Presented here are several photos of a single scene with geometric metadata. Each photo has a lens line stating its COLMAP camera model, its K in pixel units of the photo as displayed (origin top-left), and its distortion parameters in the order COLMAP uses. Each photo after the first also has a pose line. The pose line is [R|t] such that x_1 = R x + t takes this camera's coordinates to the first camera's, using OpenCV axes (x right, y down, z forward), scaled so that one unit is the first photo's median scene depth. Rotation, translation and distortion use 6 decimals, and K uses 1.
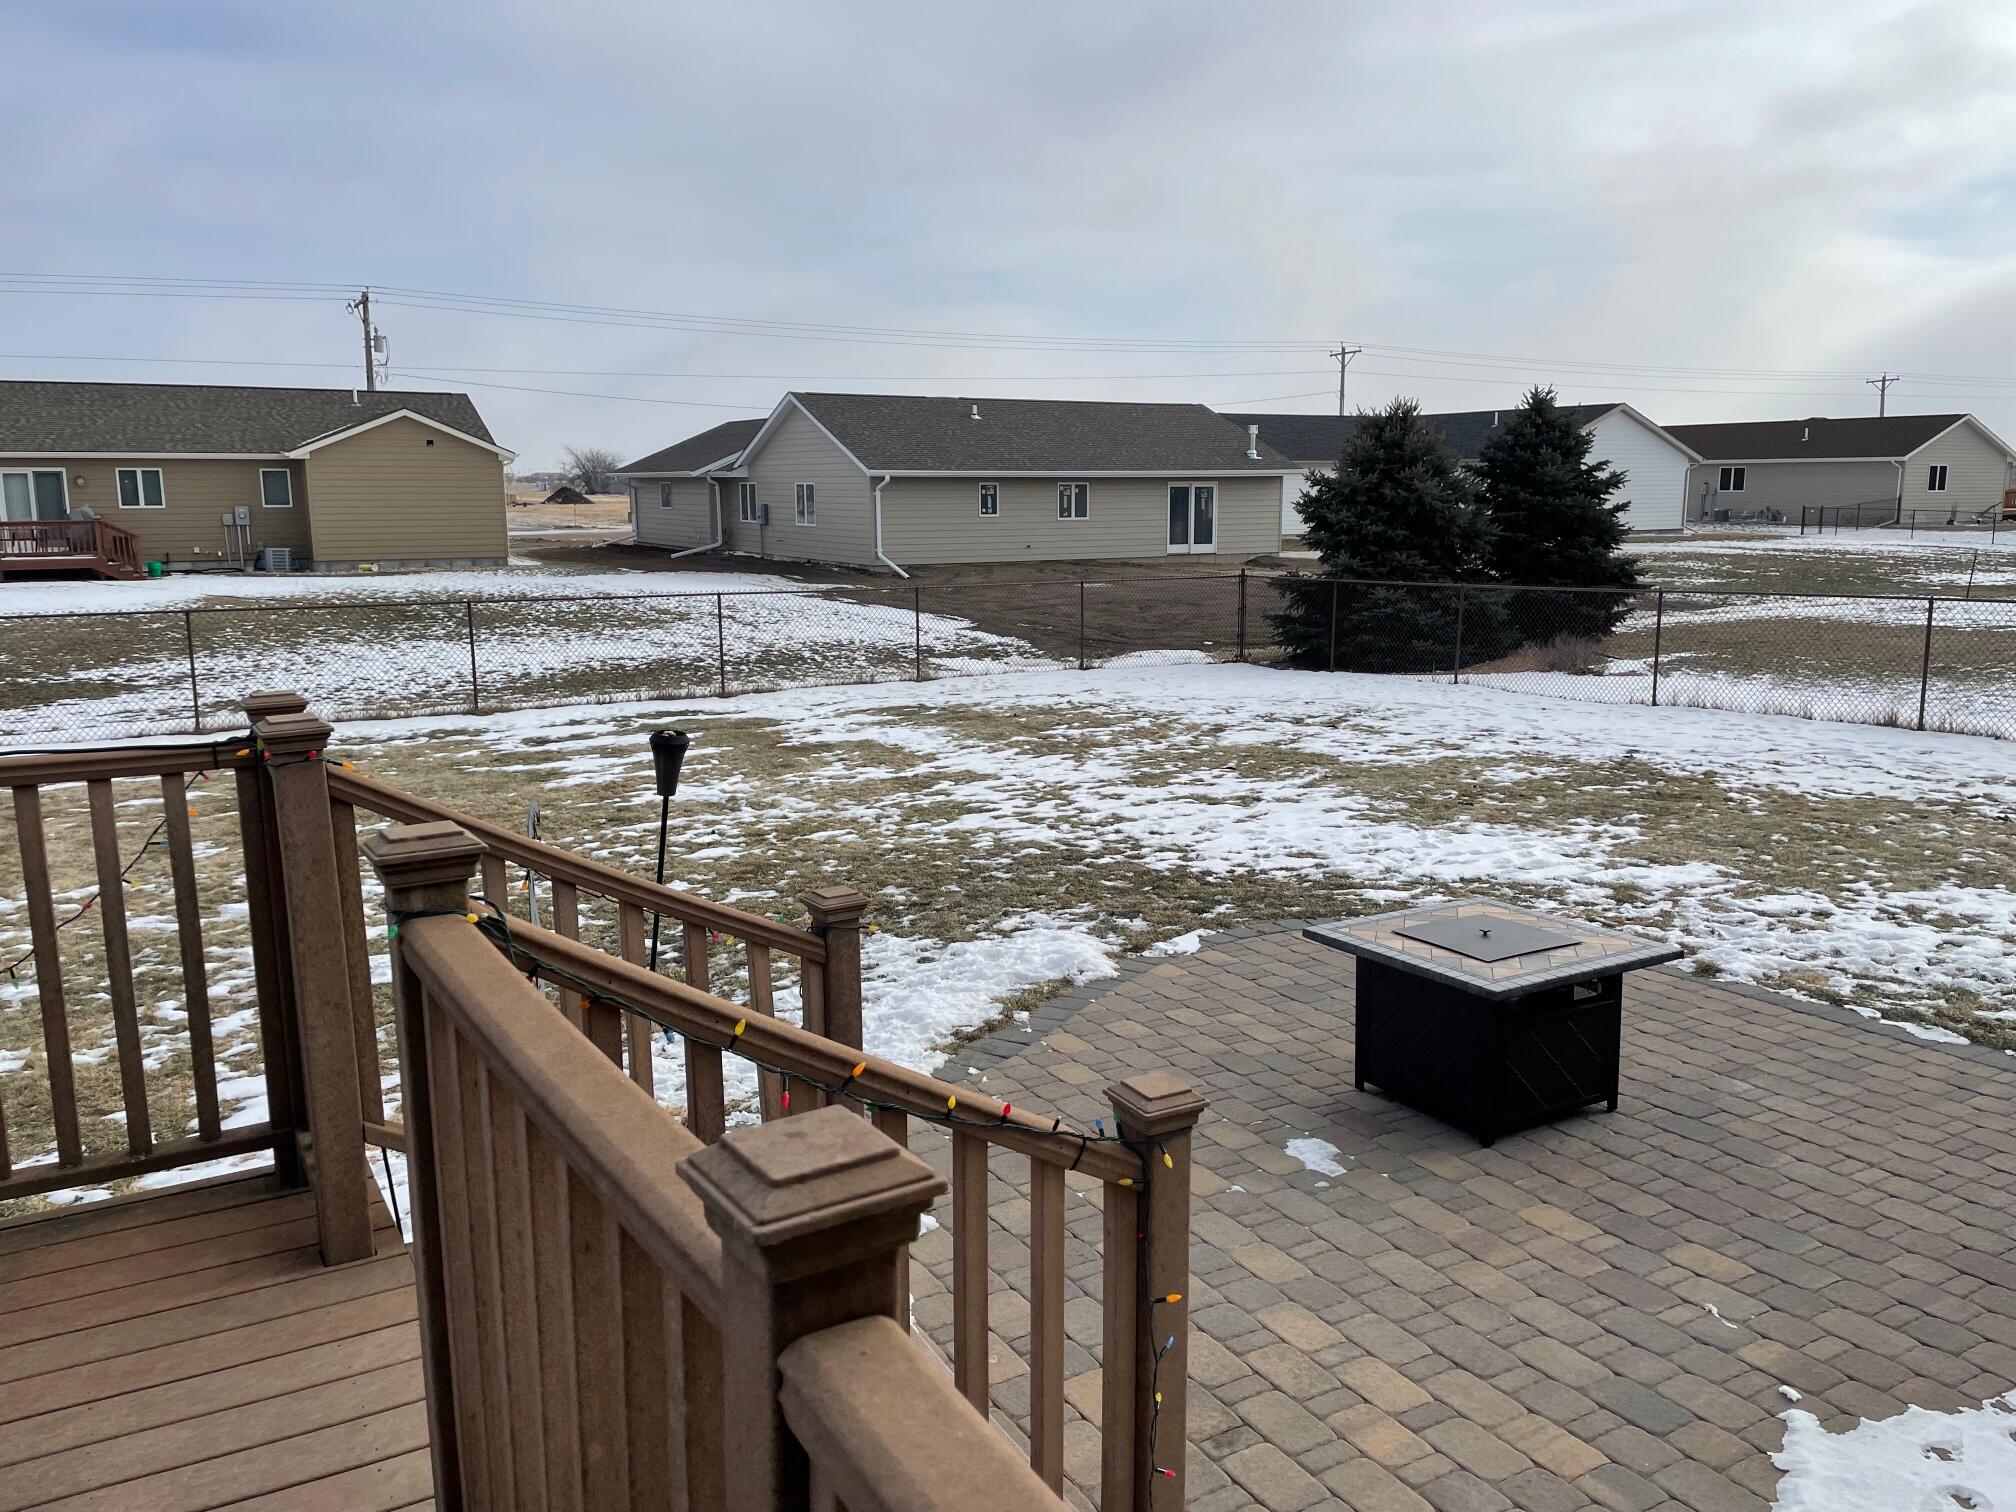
lens RADIAL K [[1563.3, 0, 1028.4], [0, 1563.3, 752.1], [0, 0, 1]] dist [0.108646, -0.131435]
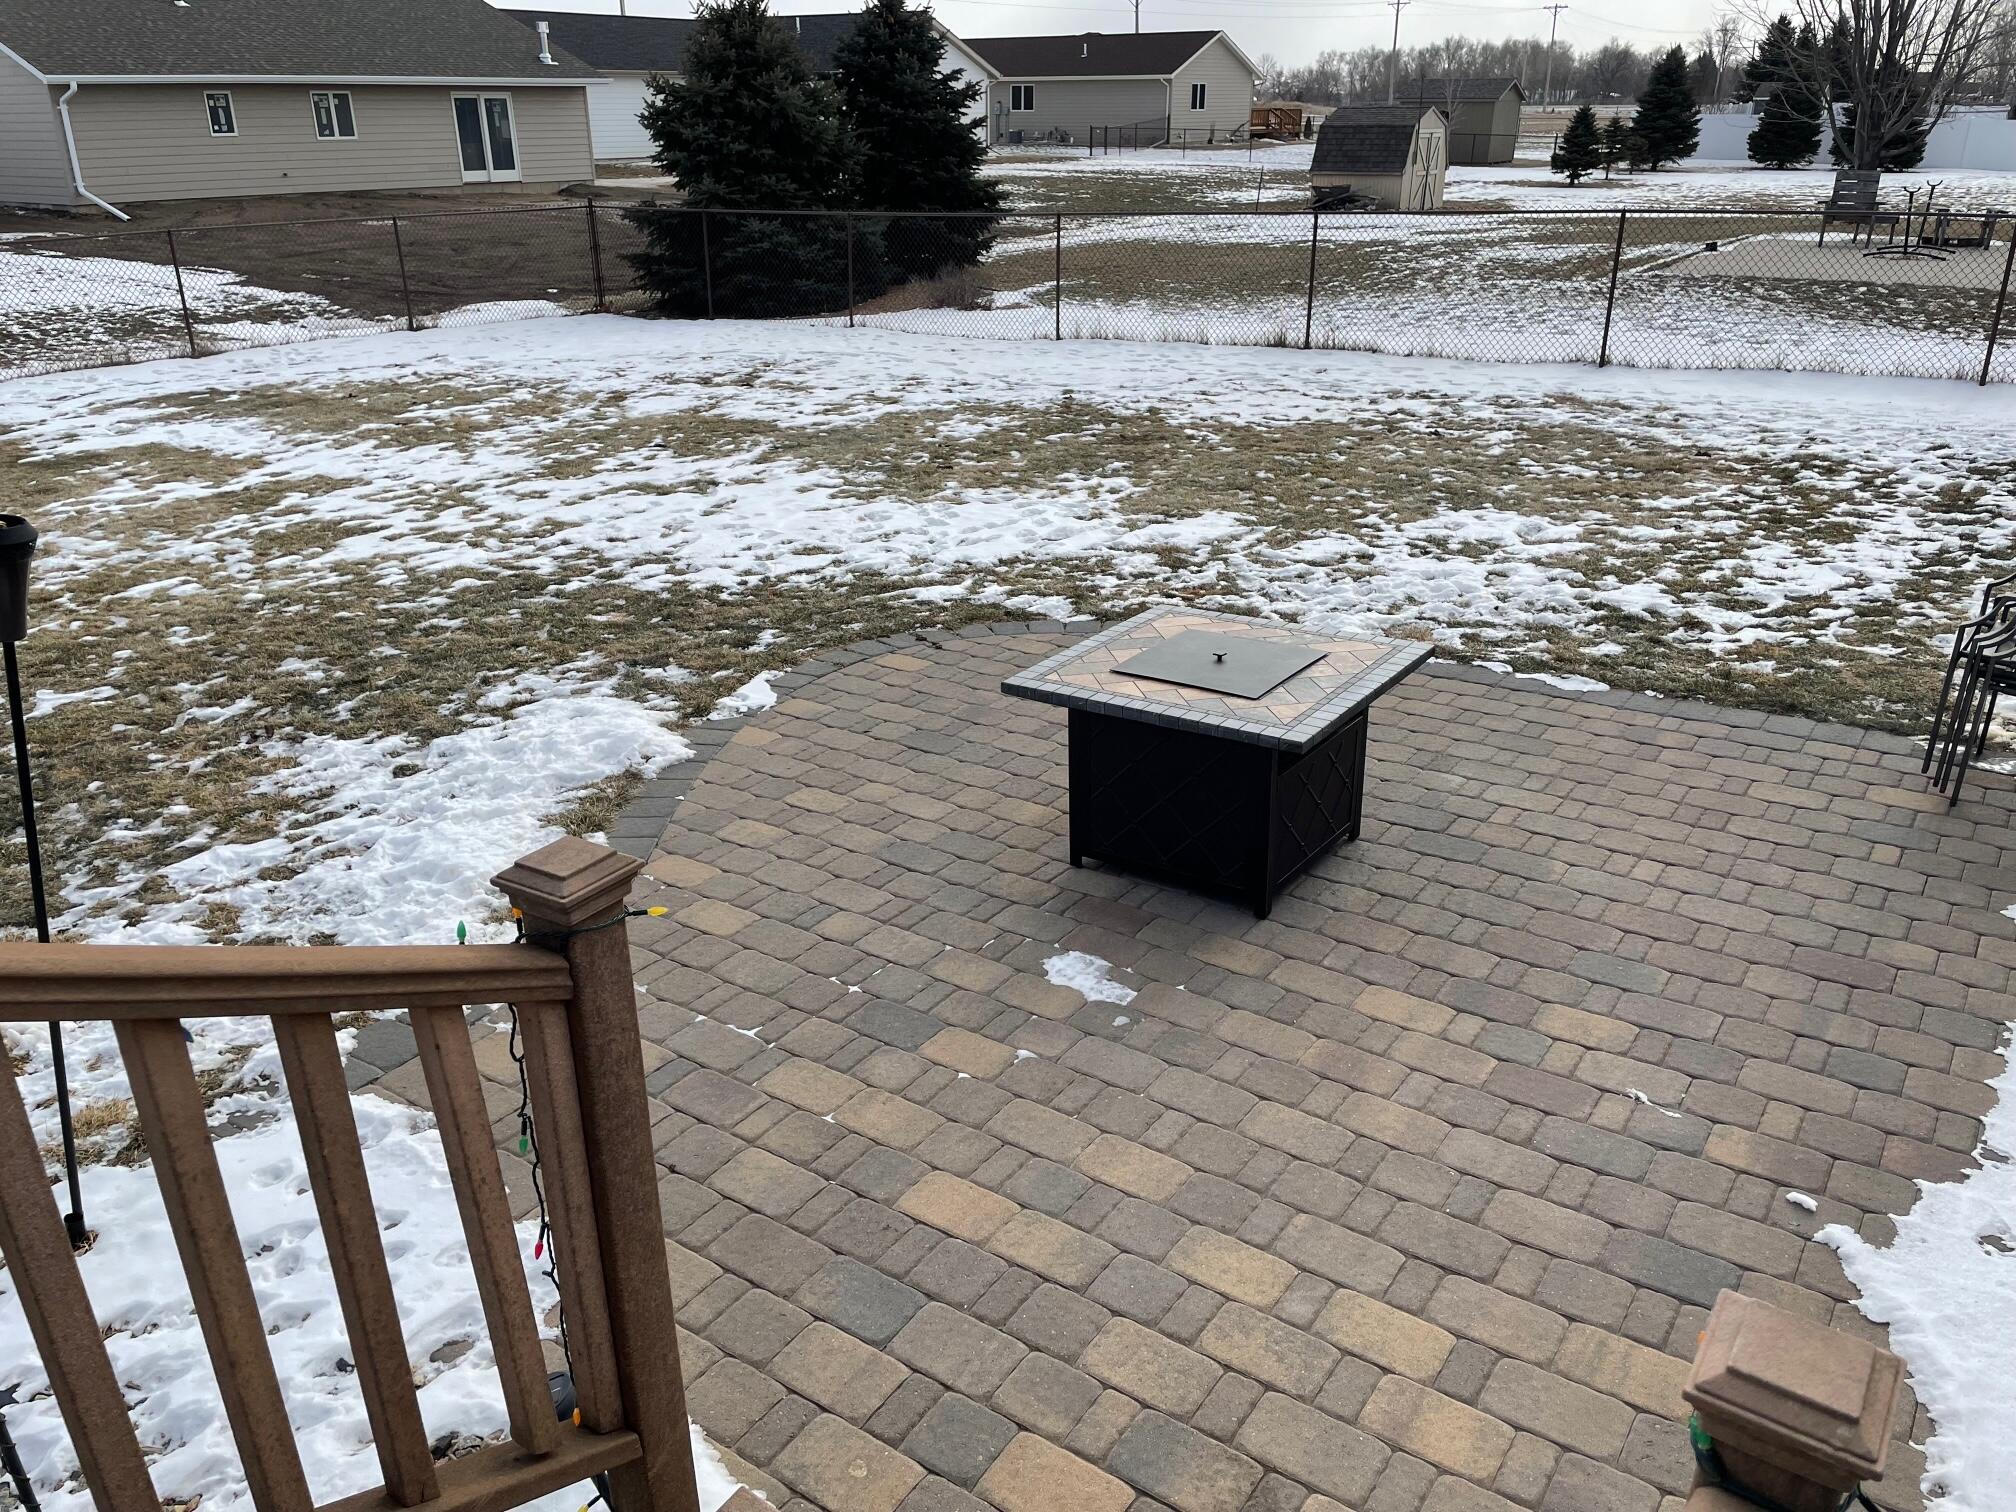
lens RADIAL K [[1563.3, 0, 1028.4], [0, 1563.3, 752.1], [0, 0, 1]] dist [0.108646, -0.131435]
pose [[0.908681, -0.161891, 0.384826, -0.041495], [0.074443, 0.969814, 0.232206, -0.011367], [-0.410801, -0.182353, 0.893303, 0.114985]]
